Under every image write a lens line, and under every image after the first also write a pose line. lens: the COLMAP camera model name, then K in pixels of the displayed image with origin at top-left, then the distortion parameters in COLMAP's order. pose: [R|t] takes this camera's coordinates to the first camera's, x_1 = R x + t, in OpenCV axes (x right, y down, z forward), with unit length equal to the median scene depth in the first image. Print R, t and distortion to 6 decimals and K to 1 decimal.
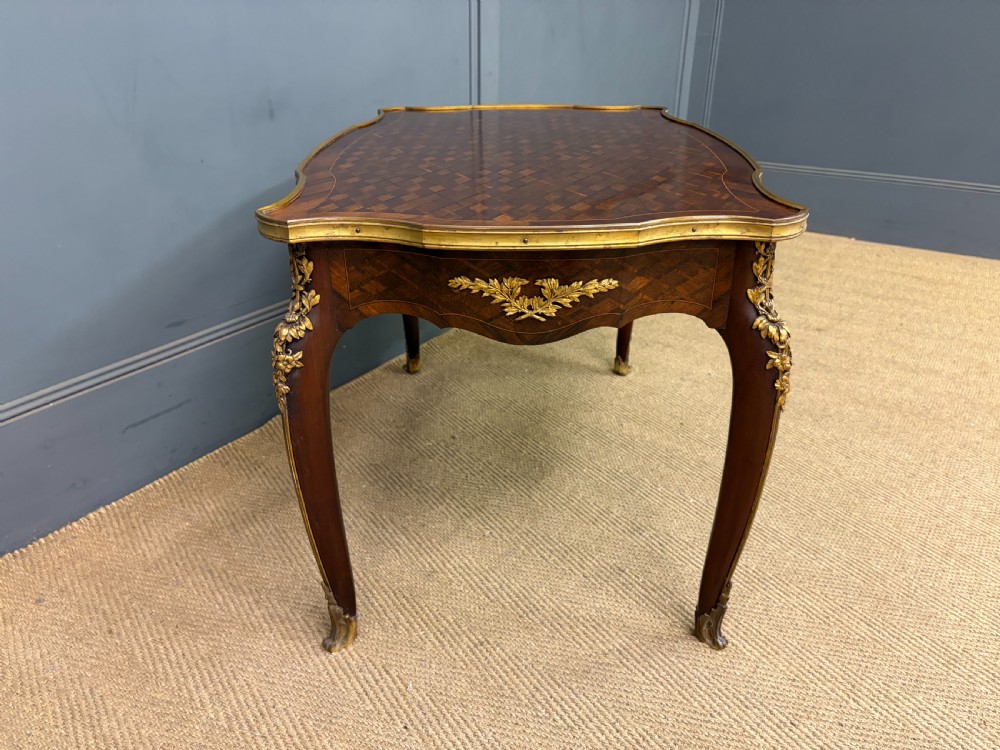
lens RADIAL K [[760.1, 0, 498.1], [0, 760.1, 378.6], [0, 0, 1]] dist [0.068062, -0.085136]
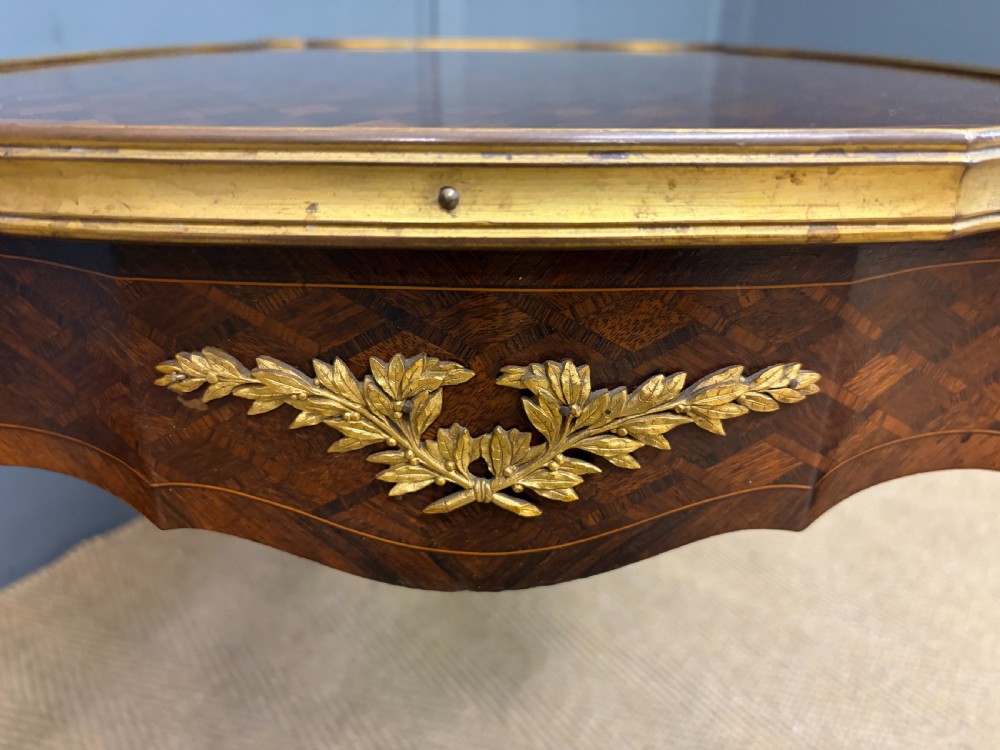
lens RADIAL K [[760.1, 0, 498.1], [0, 760.1, 378.6], [0, 0, 1]] dist [0.068062, -0.085136]
pose [[0.999787, 0.011082, 0.017403, 0.043583], [-0.010432, 0.999259, -0.037039, -0.115465], [-0.017801, 0.036849, 0.999162, 0.742757]]
